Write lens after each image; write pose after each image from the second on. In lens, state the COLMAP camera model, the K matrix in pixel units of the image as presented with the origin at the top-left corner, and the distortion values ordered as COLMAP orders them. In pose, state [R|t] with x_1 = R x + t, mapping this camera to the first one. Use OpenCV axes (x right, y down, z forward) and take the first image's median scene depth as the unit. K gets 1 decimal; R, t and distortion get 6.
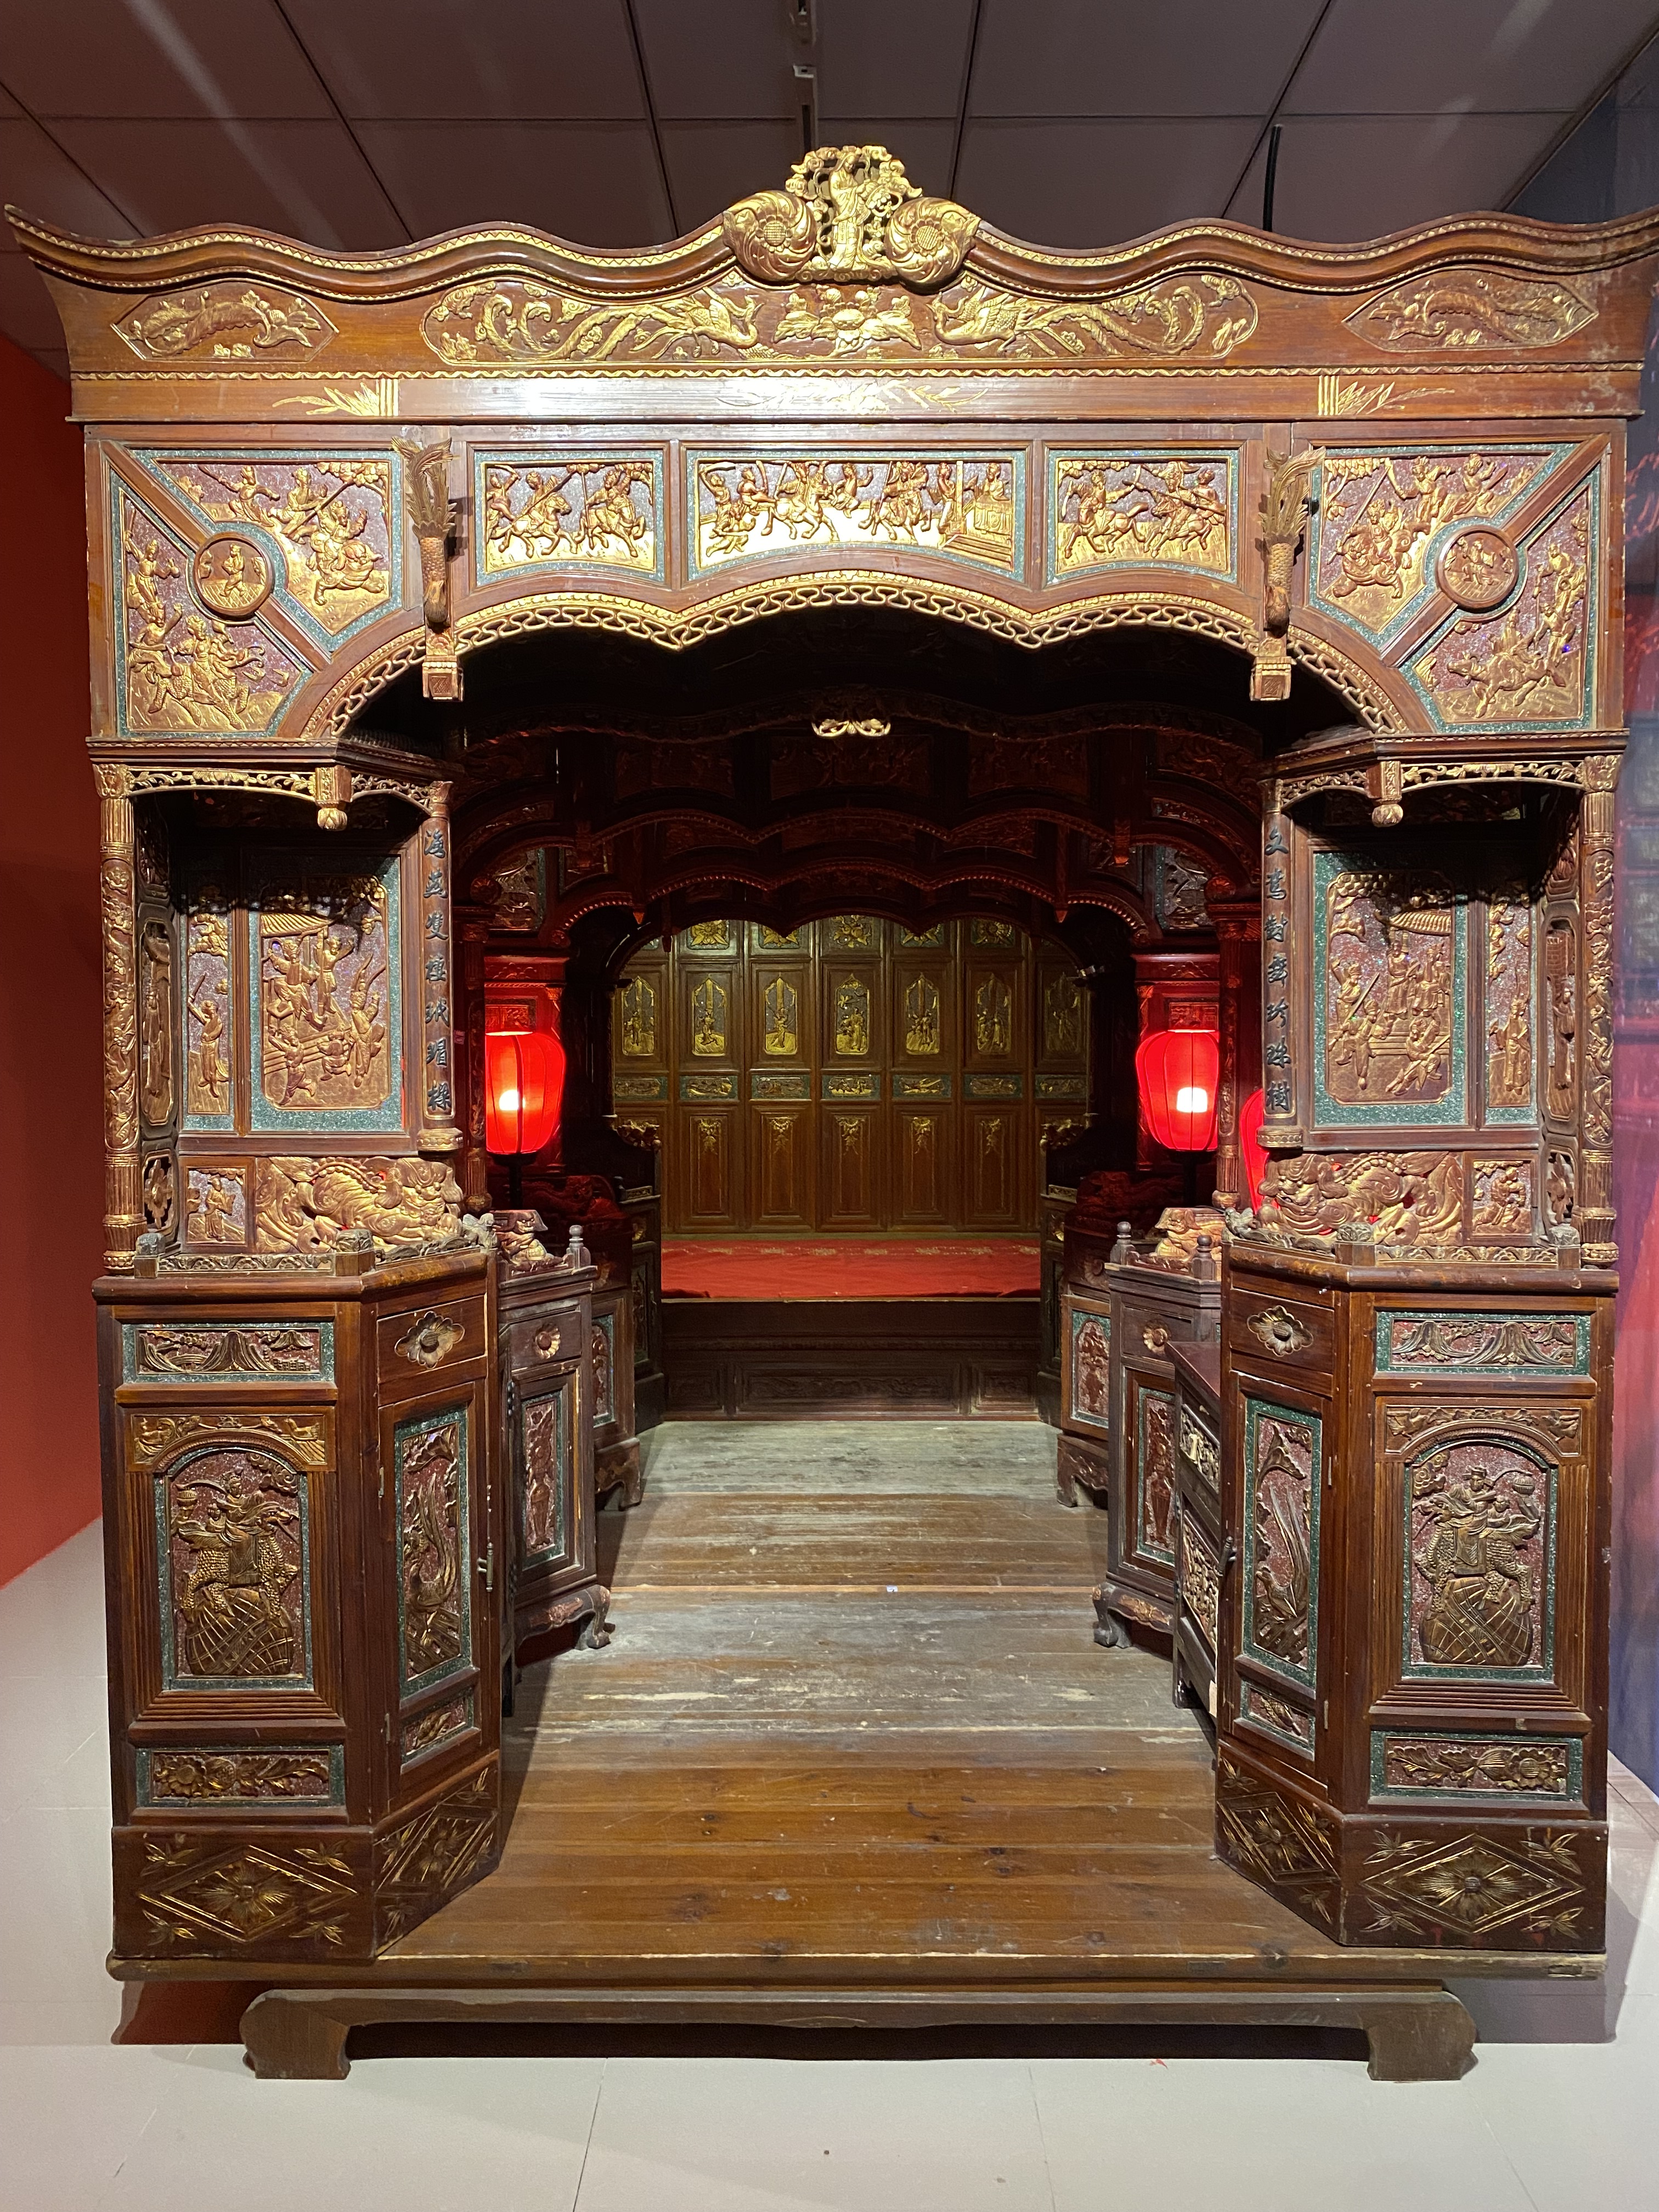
lens RADIAL K [[1814.4, 0, 821.7], [0, 1814.4, 1112.4], [0, 0, 1]] dist [0.092866, -0.044517]
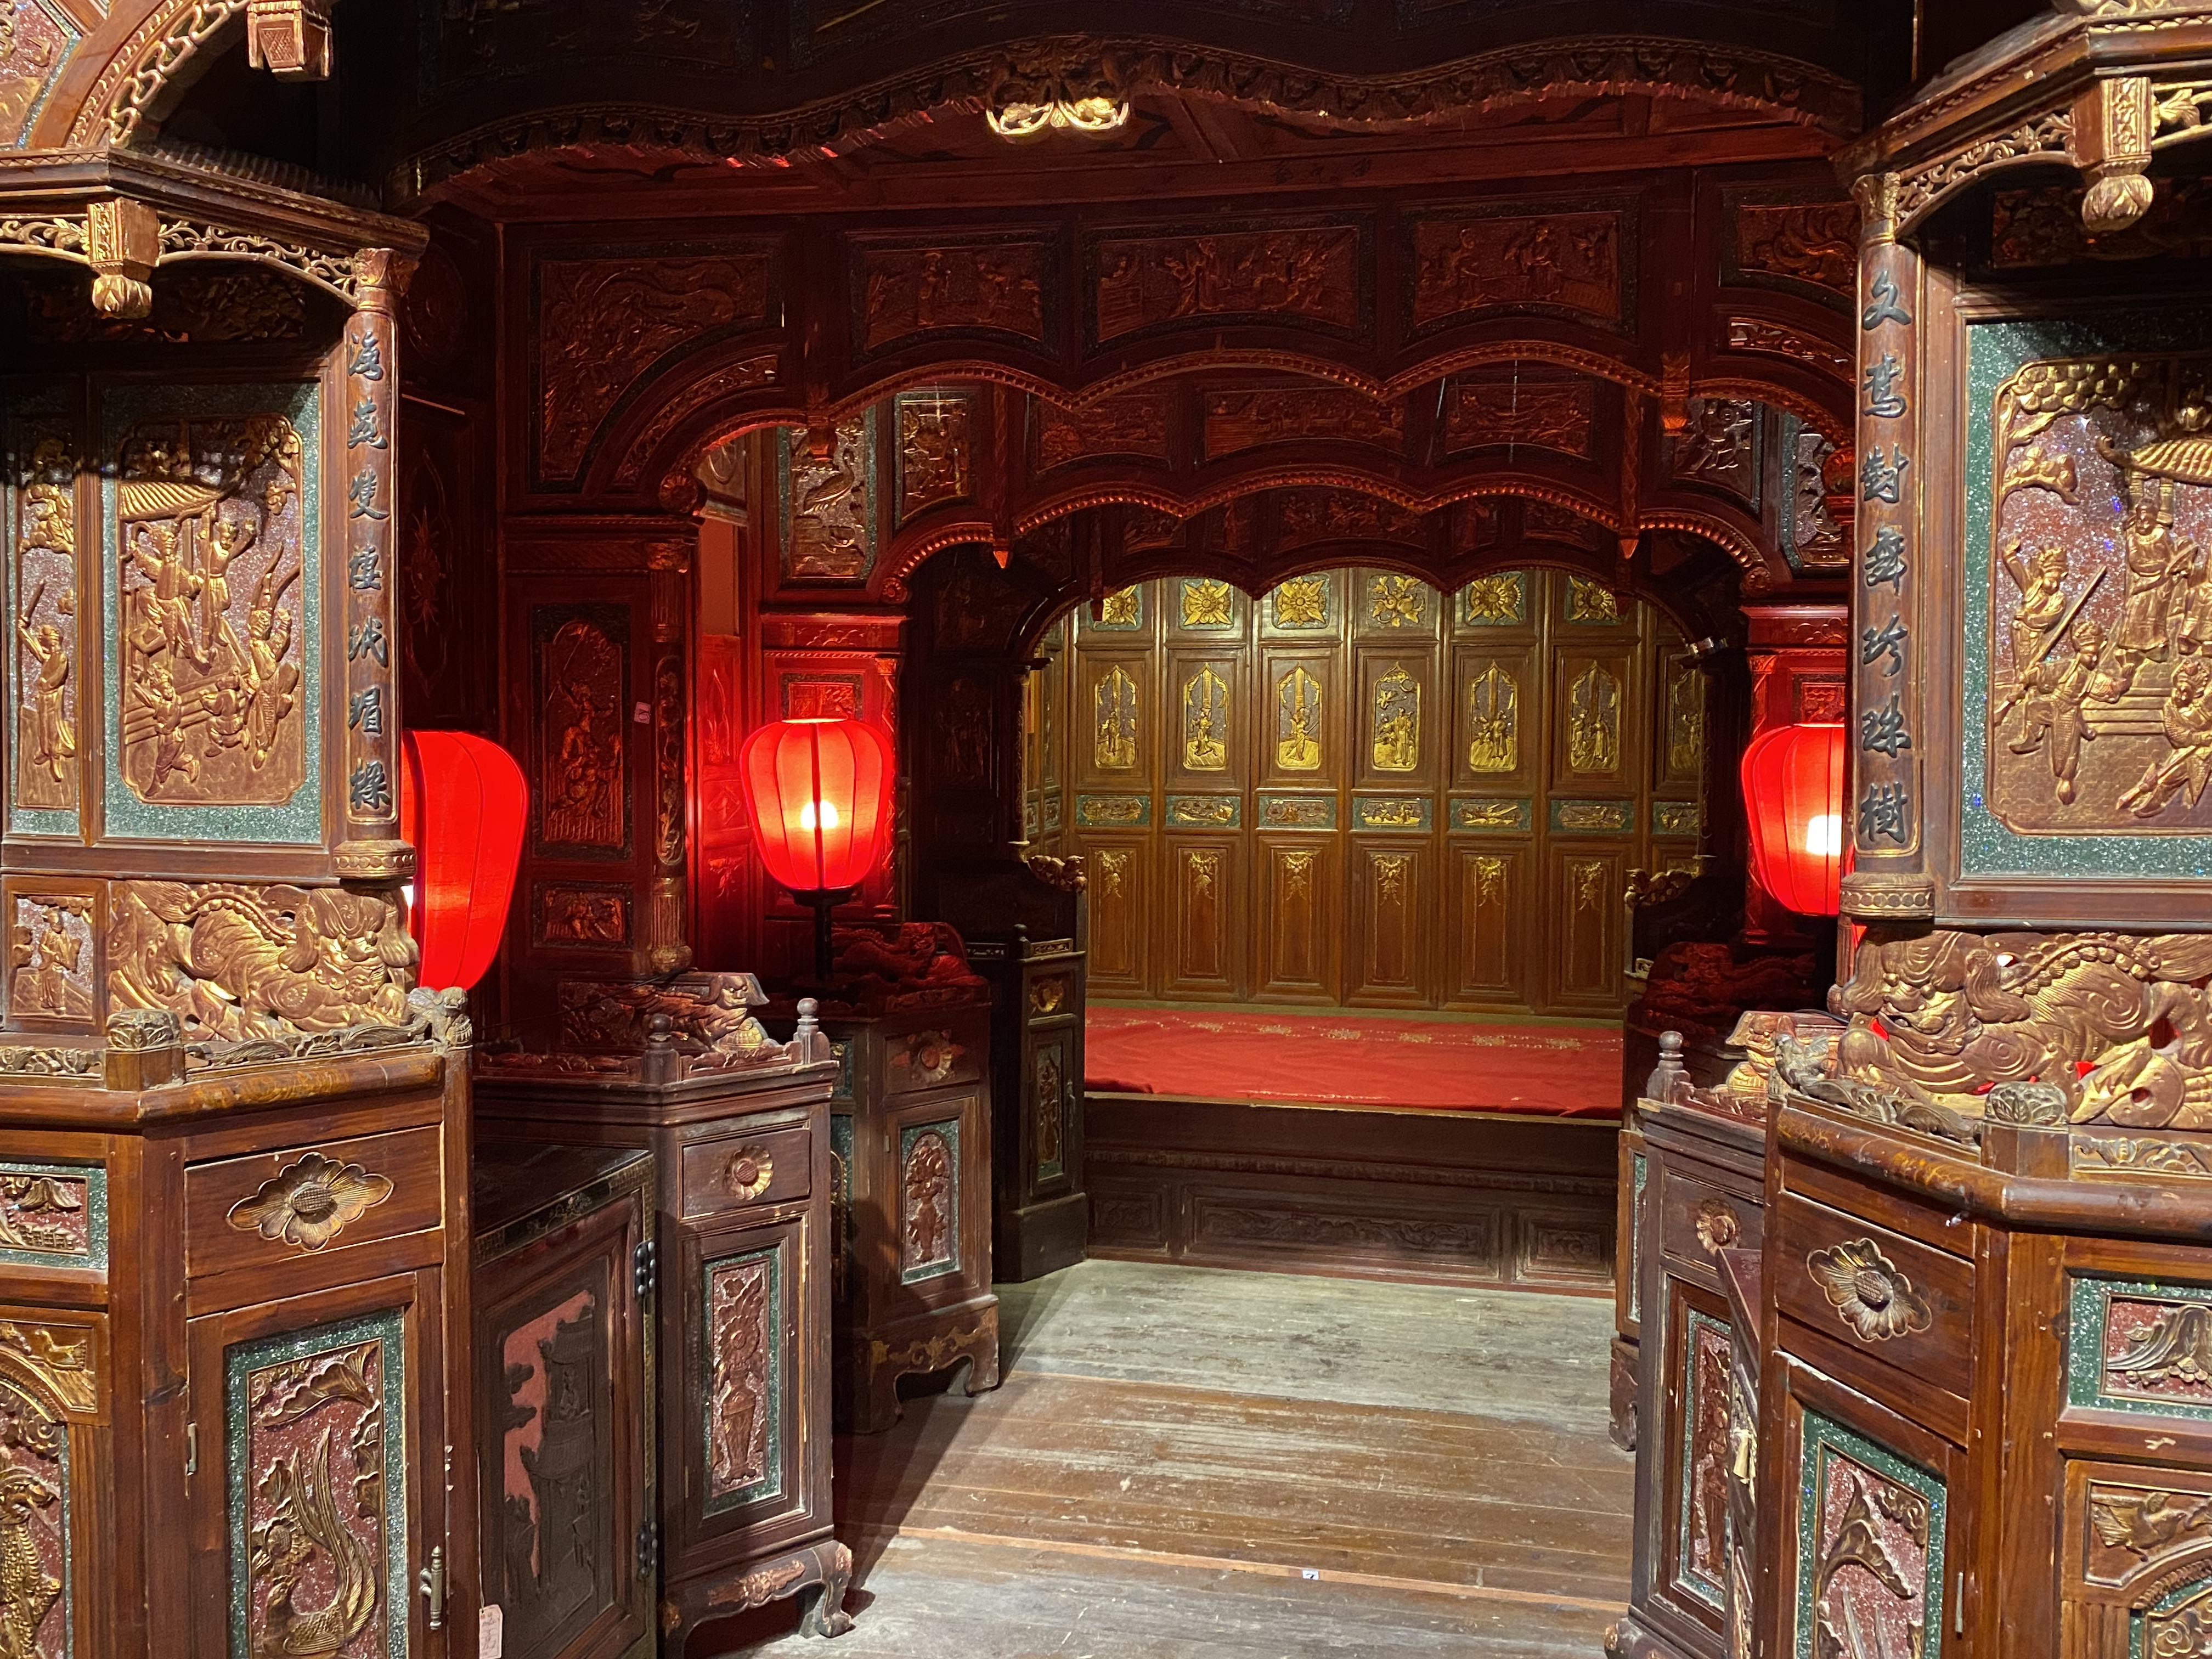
lens RADIAL K [[1931.9, 0, 1100.8], [0, 1931.9, 841.6], [0, 0, 1]] dist [0.032796, -0.022400]
pose [[0.975313, 0.023088, -0.219617, 0.125207], [-0.024297, 0.999701, -0.002805, 0.004304], [0.219486, 0.008071, 0.975582, 0.343261]]
